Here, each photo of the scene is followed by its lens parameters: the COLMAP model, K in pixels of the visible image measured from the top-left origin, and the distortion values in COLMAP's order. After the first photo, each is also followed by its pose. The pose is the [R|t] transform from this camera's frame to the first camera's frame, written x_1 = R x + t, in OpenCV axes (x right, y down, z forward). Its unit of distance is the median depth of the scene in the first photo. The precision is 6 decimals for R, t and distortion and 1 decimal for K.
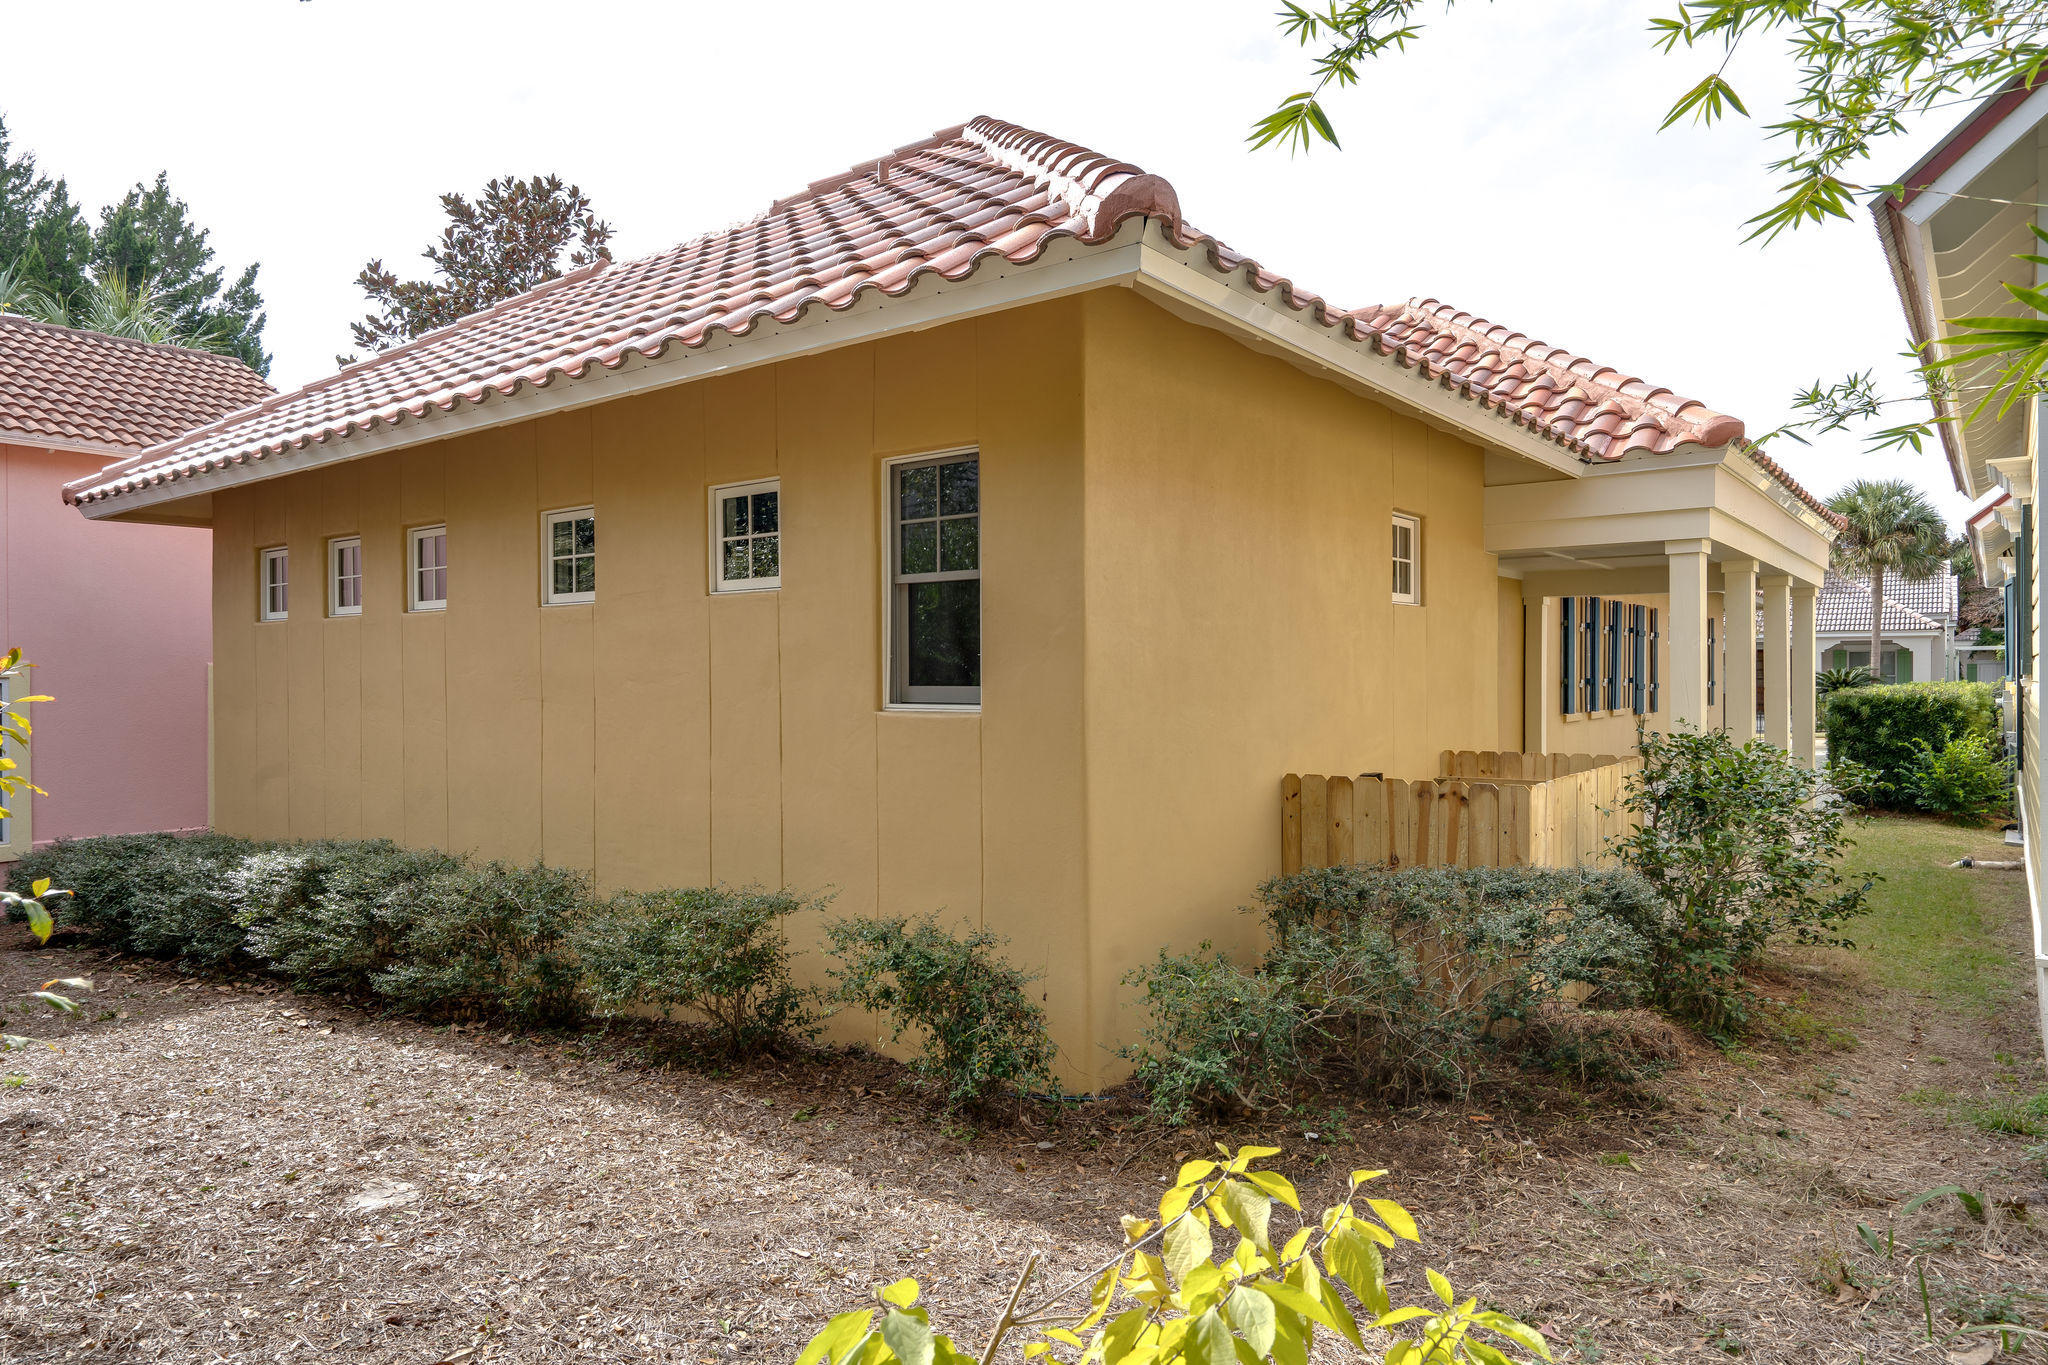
lens RADIAL K [[1260.8, 0, 1024.5], [0, 1260.8, 684.3], [0, 0, 1]] dist [-0.001477, -0.000106]
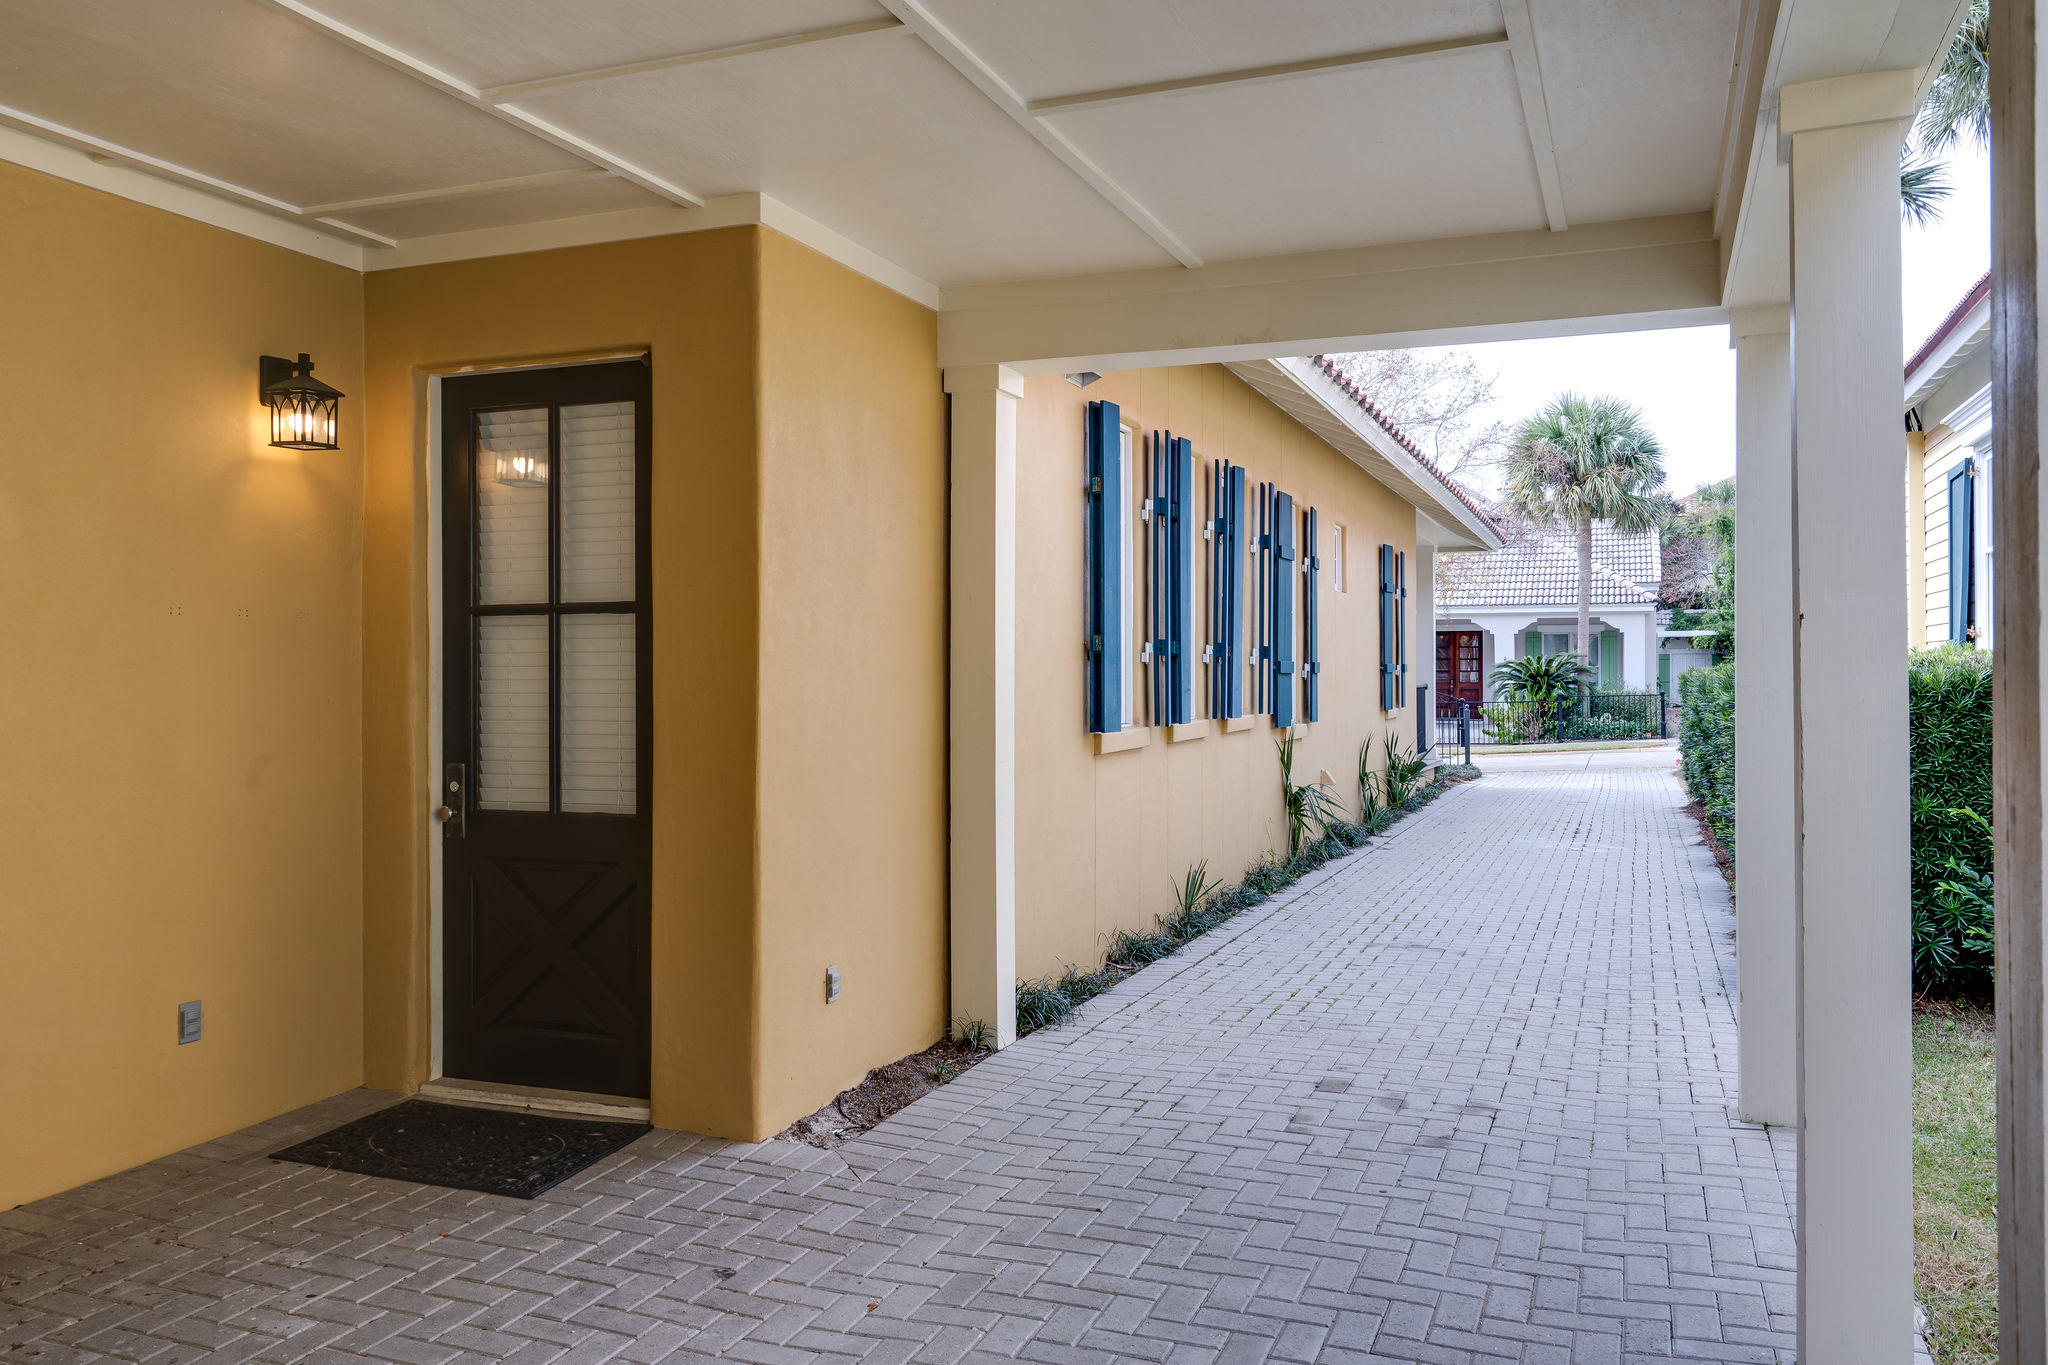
lens RADIAL K [[1575.7, 0, 1021.6], [0, 1575.7, 679.1], [0, 0, 1]] dist [-0.003488, -0.000882]
pose [[0.959924, -0.004010, 0.280232, 0.217363], [0.005603, 0.999972, -0.004882, 0.007893], [-0.280205, 0.006257, 0.959920, 0.438314]]
